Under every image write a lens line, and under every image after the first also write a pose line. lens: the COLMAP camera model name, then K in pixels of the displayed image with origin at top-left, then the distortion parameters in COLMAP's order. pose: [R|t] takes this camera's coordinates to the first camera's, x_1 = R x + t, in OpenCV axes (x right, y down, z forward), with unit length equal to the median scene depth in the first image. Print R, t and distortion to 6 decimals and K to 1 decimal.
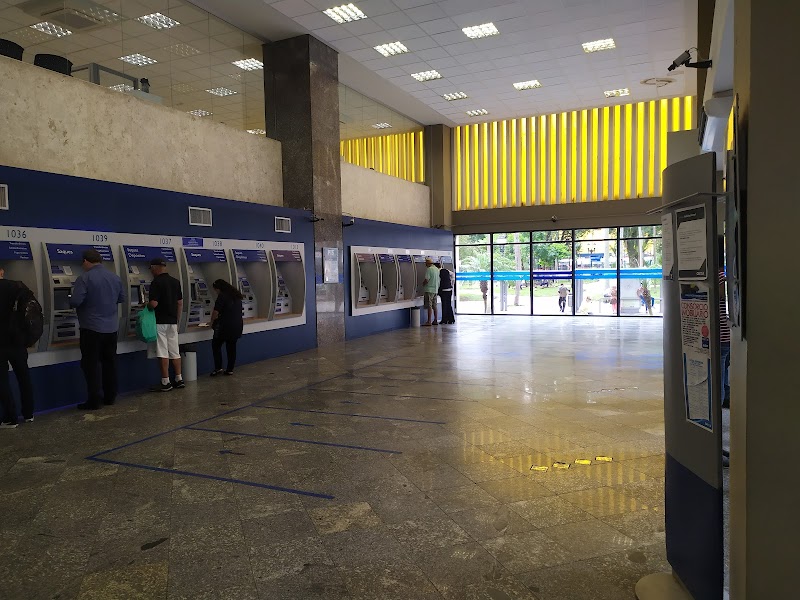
lens RADIAL K [[567.7, 0, 400.0], [0, 567.7, 300.0], [0, 0, 1]] dist [0.039927, -0.042935]
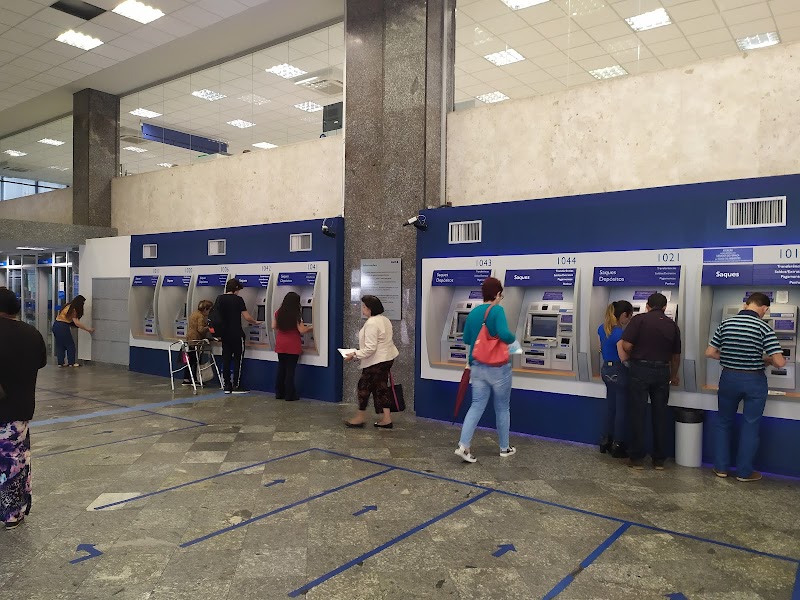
lens RADIAL K [[567.7, 0, 400.0], [0, 567.7, 300.0], [0, 0, 1]] dist [0.039927, -0.042935]
pose [[-0.207390, 0.016106, -0.978126, 0.352466], [-0.061647, 0.997662, 0.029498, -0.048858], [0.976314, 0.066416, -0.205912, 0.802343]]
